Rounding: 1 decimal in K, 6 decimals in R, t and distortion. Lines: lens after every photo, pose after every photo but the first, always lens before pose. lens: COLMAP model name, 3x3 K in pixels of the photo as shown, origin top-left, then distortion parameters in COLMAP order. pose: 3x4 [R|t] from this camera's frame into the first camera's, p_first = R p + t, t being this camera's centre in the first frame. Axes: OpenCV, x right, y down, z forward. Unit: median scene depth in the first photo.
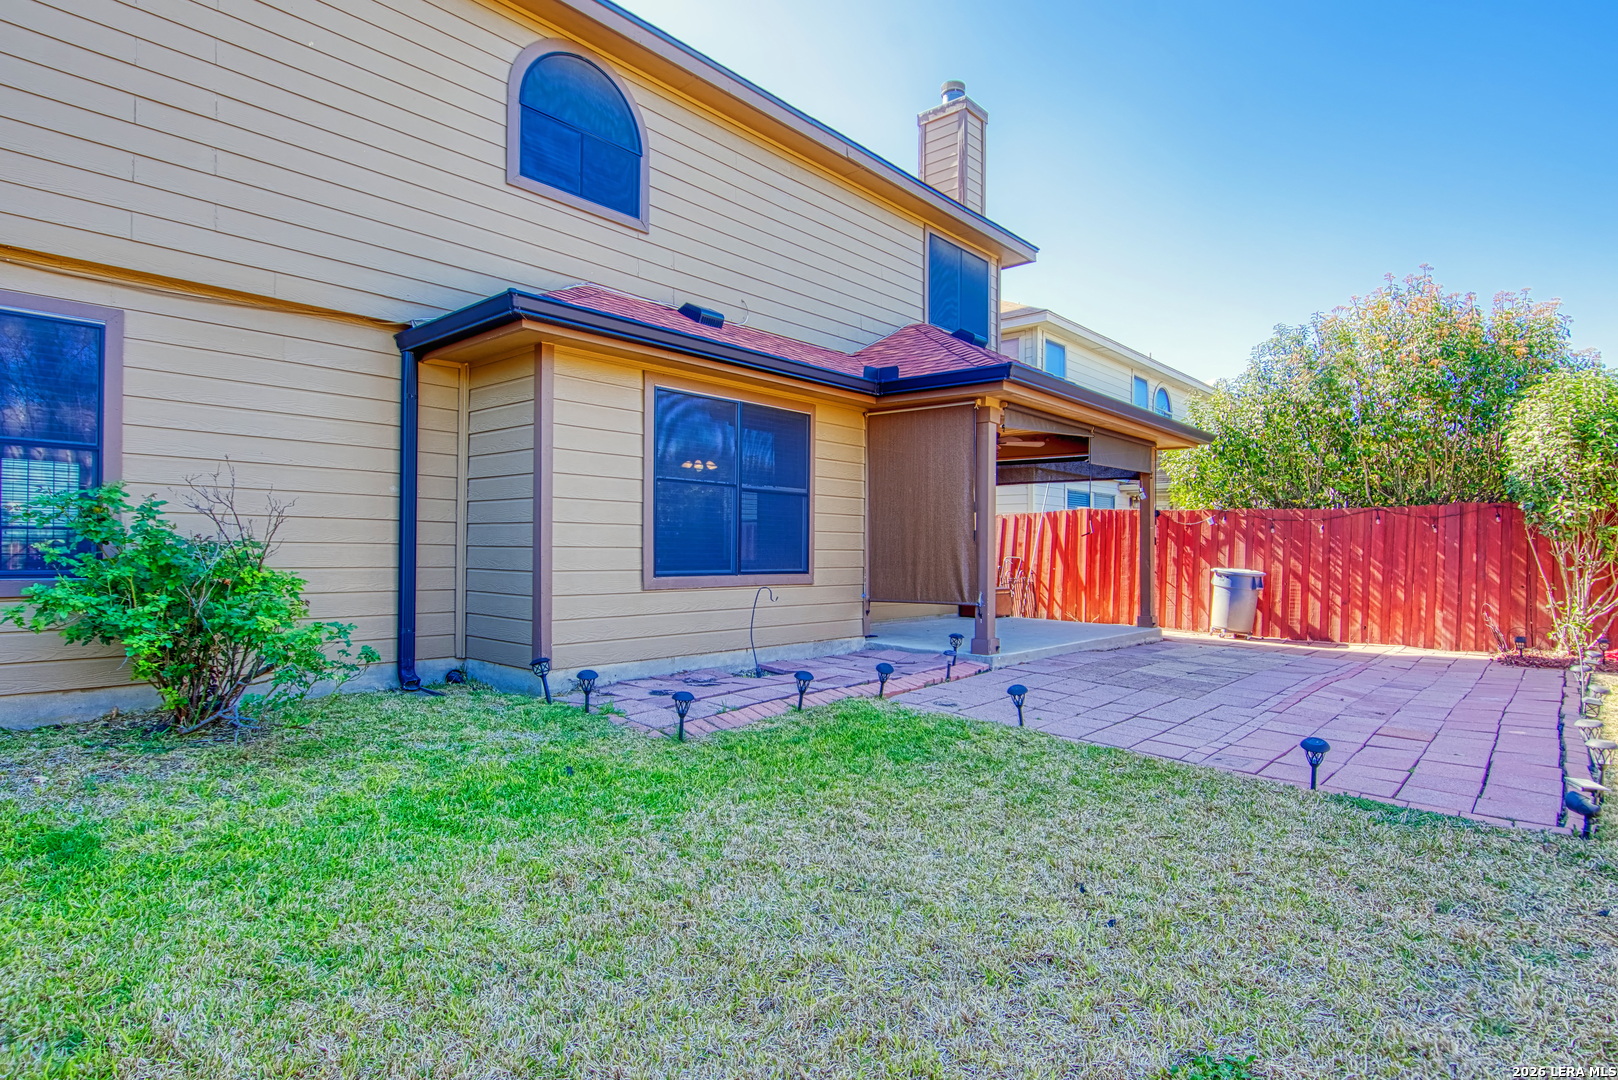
lens RADIAL K [[862.3, 0, 811.5], [0, 862.3, 537.7], [0, 0, 1]] dist [0.005196, -0.002331]
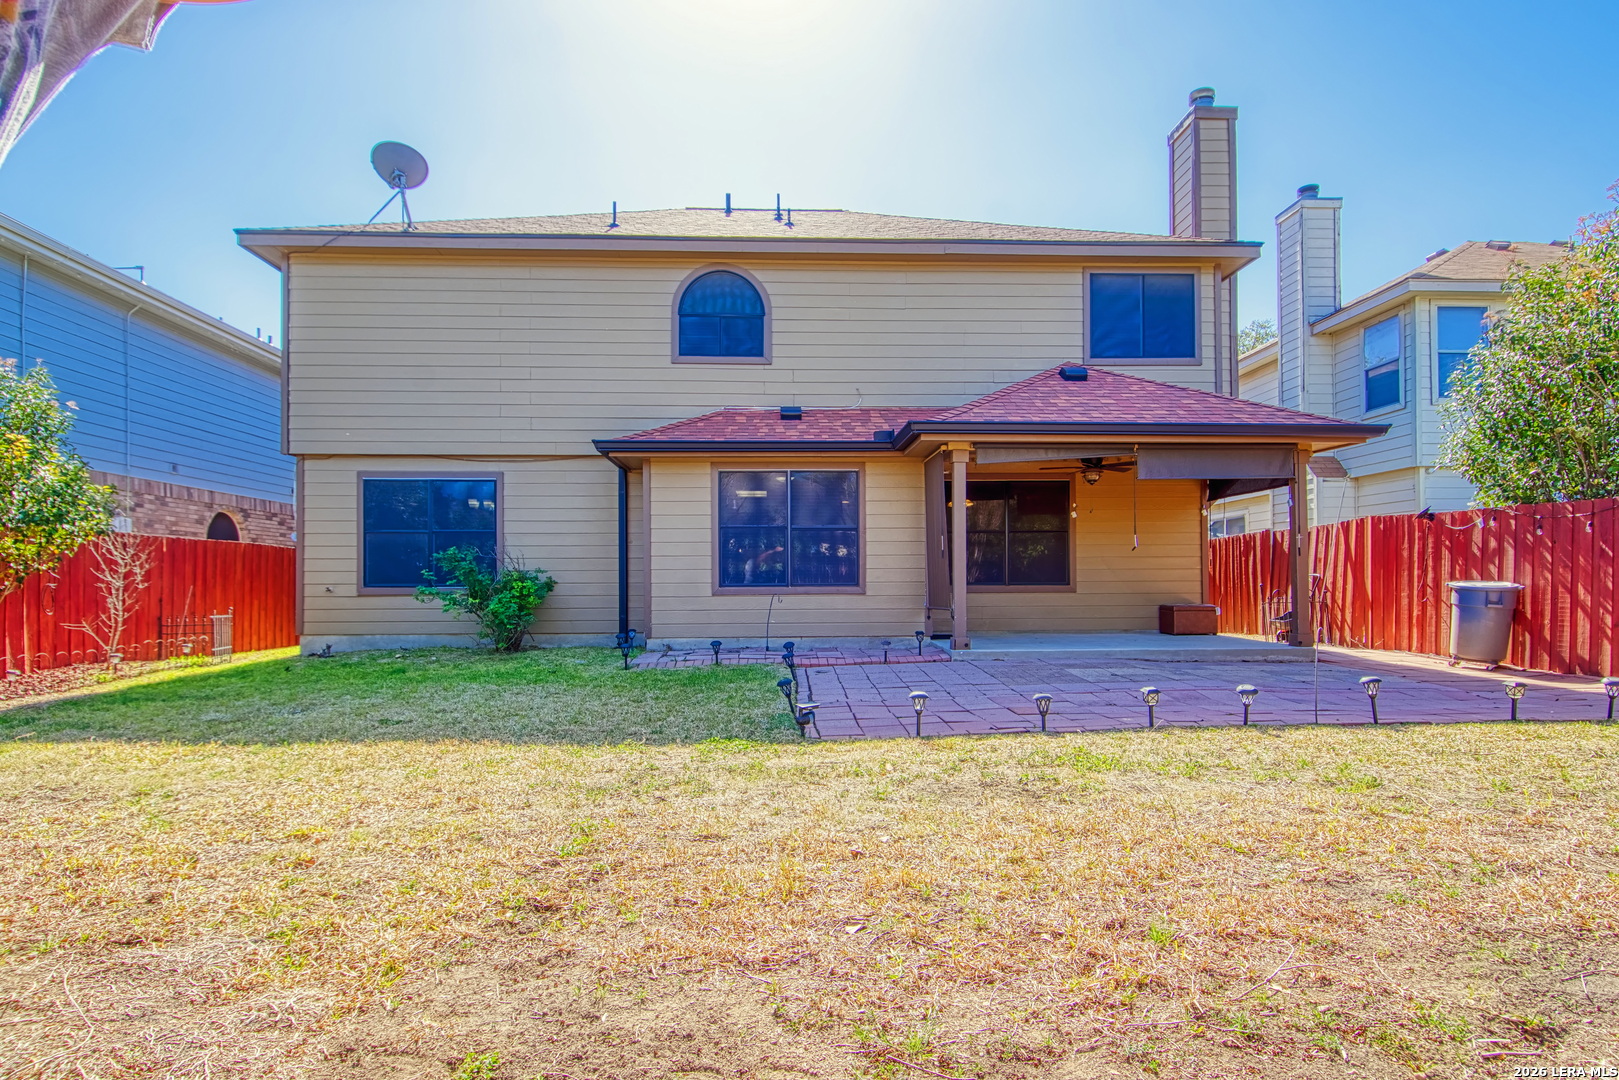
lens RADIAL K [[862.8, 0, 791.0], [0, 862.8, 573.0], [0, 0, 1]] dist [0.005196, -0.002331]
pose [[0.691906, -0.021781, -0.721659, 0.702656], [0.022762, 0.999706, -0.008349, 0.022858], [0.721629, -0.010650, 0.692198, -0.024986]]
